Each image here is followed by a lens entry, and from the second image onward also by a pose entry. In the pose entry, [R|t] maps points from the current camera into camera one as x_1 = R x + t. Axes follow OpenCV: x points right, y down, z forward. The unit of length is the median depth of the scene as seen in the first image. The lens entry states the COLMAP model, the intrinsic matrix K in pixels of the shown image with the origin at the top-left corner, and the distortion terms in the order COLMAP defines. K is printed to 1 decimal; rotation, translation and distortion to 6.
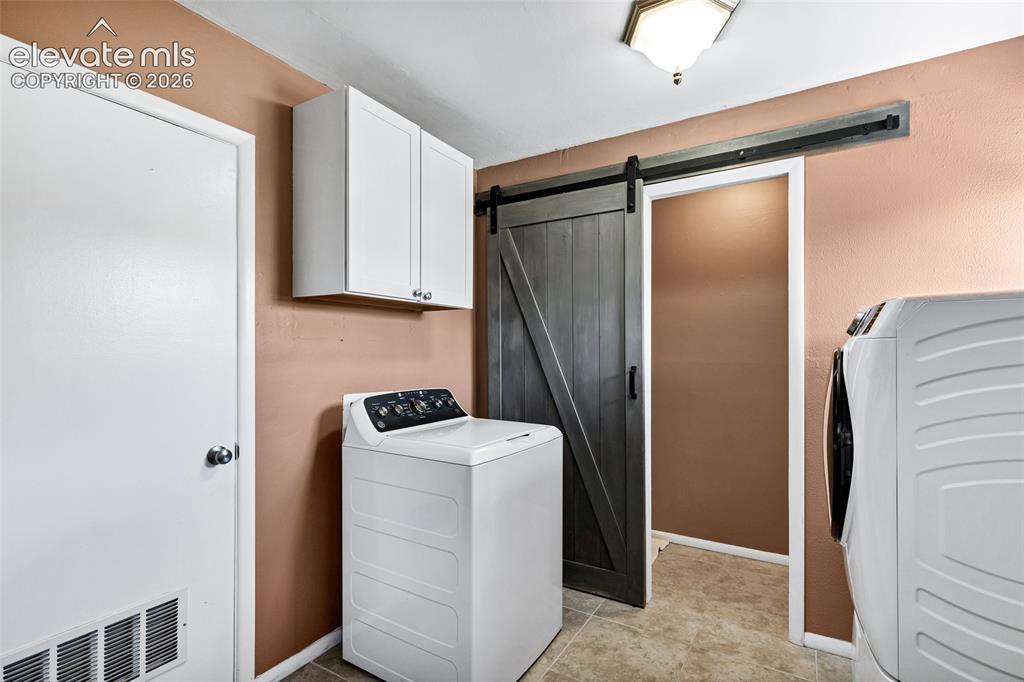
lens RADIAL K [[478.1, 0, 509.2], [0, 478.1, 349.9], [0, 0, 1]] dist [0.004388, -0.004829]
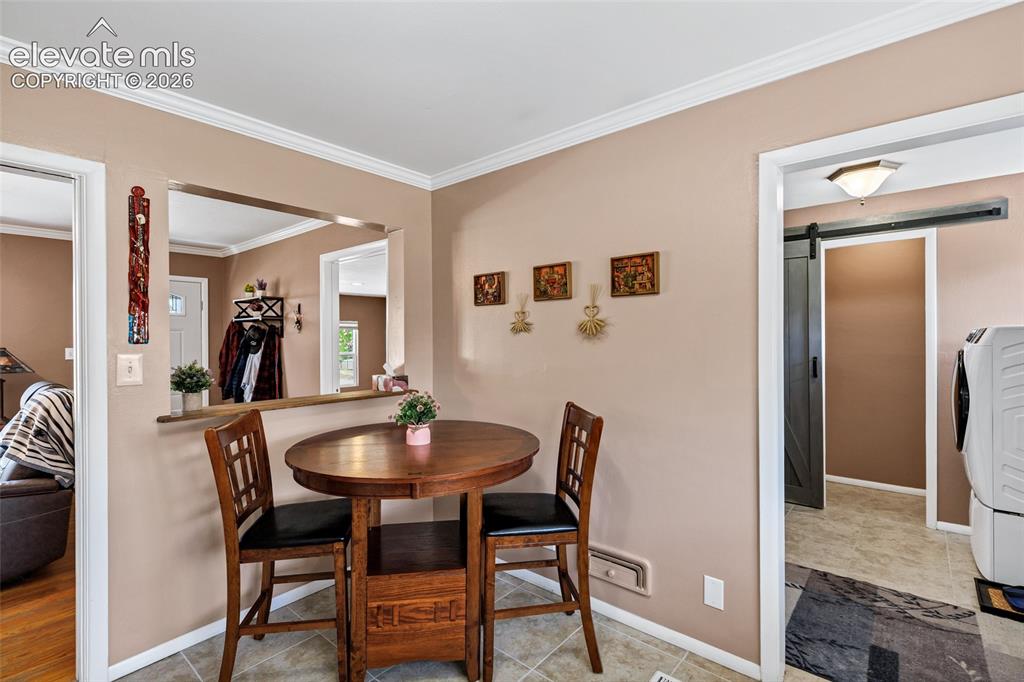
lens RADIAL K [[478.1, 0, 517.5], [0, 478.1, 337.2], [0, 0, 1]] dist [0.004388, -0.004829]
pose [[0.989919, -0.006926, -0.141468, -0.554247], [0.007988, 0.999944, 0.006938, -0.055661], [0.141412, -0.007998, 0.989918, -0.795437]]
